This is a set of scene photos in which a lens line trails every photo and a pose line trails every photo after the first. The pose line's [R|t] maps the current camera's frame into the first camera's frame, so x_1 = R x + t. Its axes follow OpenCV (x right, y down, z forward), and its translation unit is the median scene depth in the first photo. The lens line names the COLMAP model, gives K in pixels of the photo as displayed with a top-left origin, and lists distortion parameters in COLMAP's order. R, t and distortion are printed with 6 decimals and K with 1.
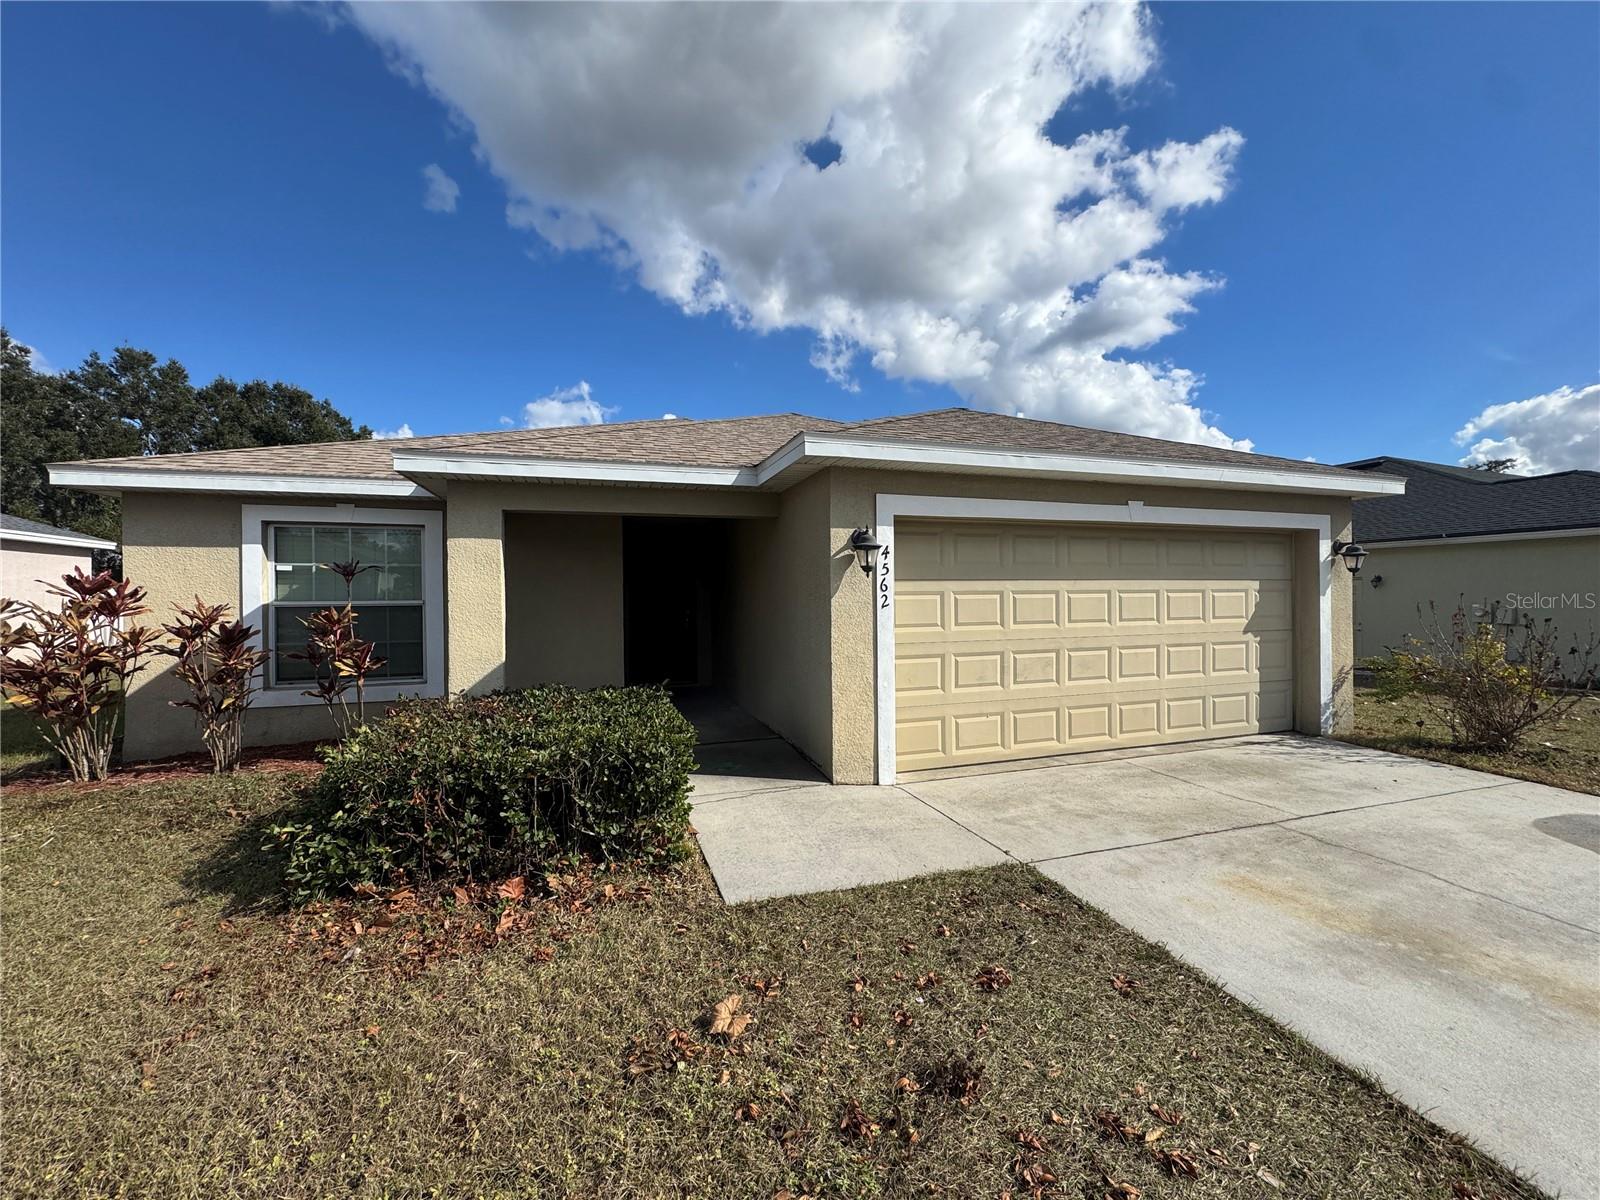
lens RADIAL K [[633.9, 0, 791.2], [0, 633.9, 606.0], [0, 0, 1]] dist [-0.004842, 0.000765]
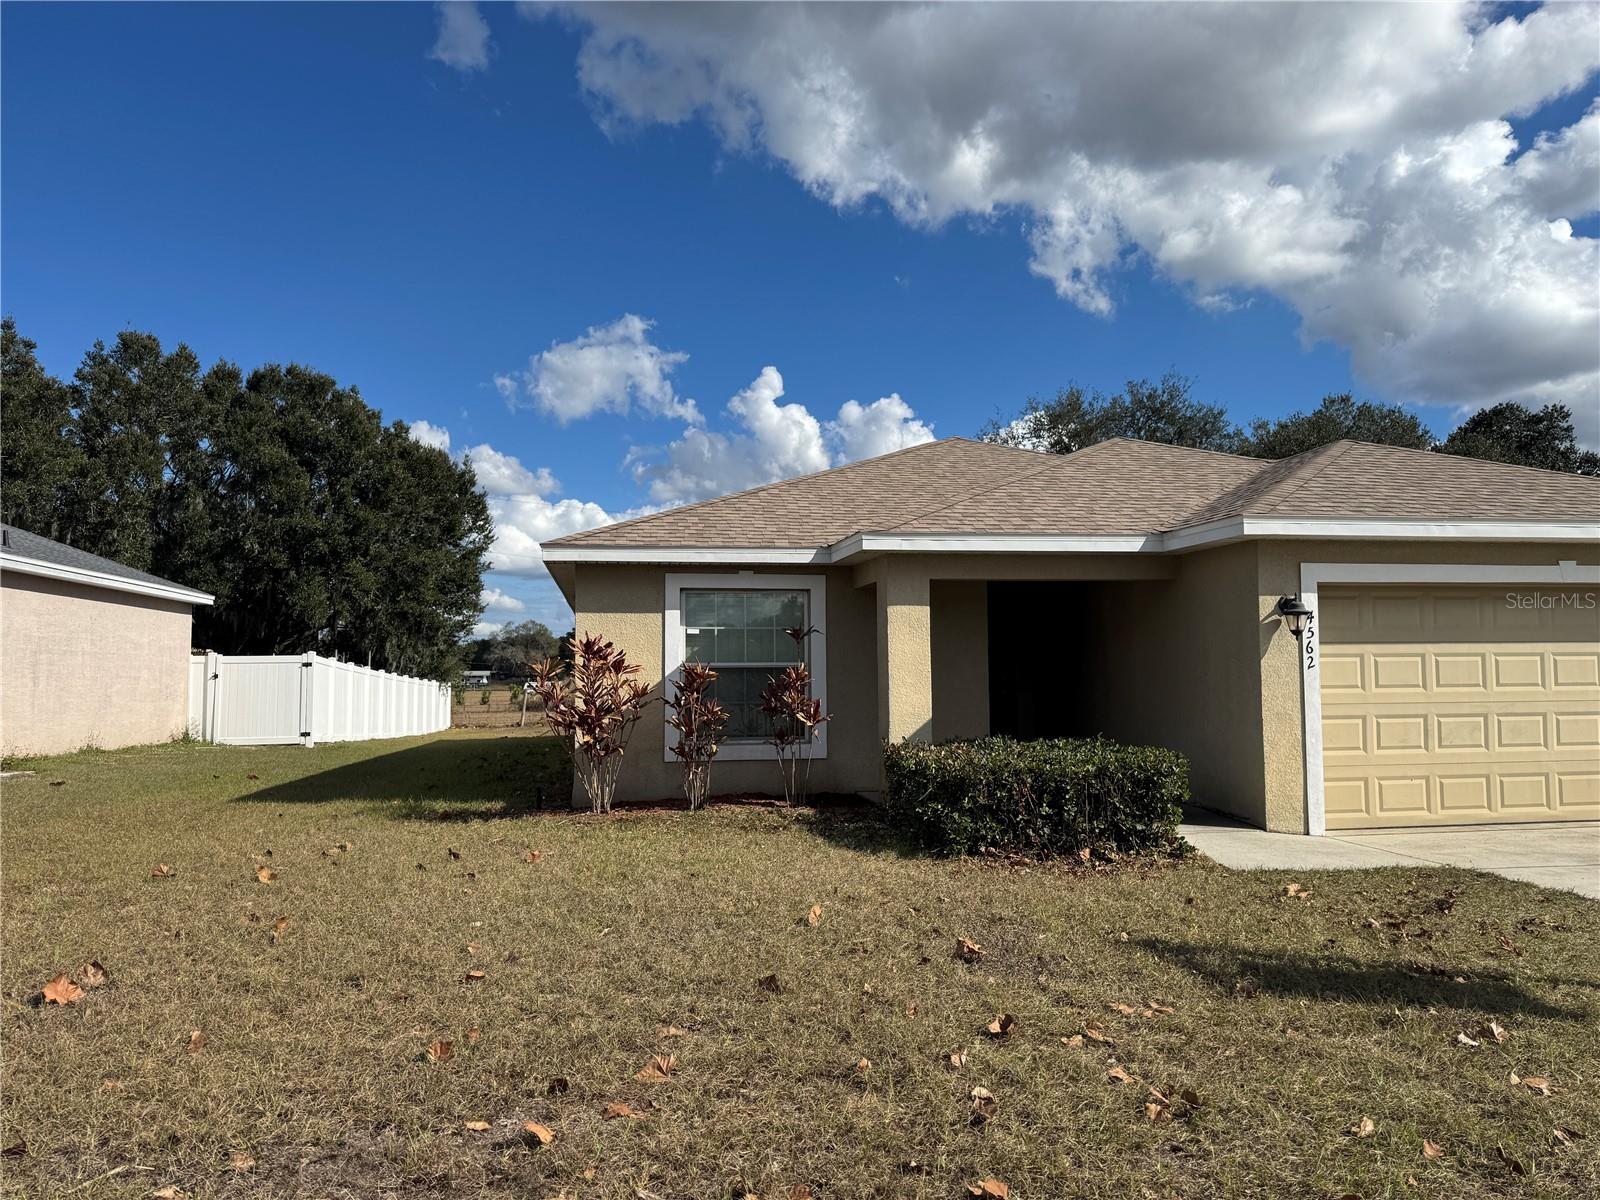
lens RADIAL K [[1121.7, 0, 795.3], [0, 1121.7, 616.2], [0, 0, 1]] dist [0.056940, -0.058138]
pose [[0.990855, -0.004100, -0.134869, -0.417085], [-0.004322, 0.998061, -0.062099, 0.033494], [0.134862, 0.062114, 0.988916, -0.931103]]
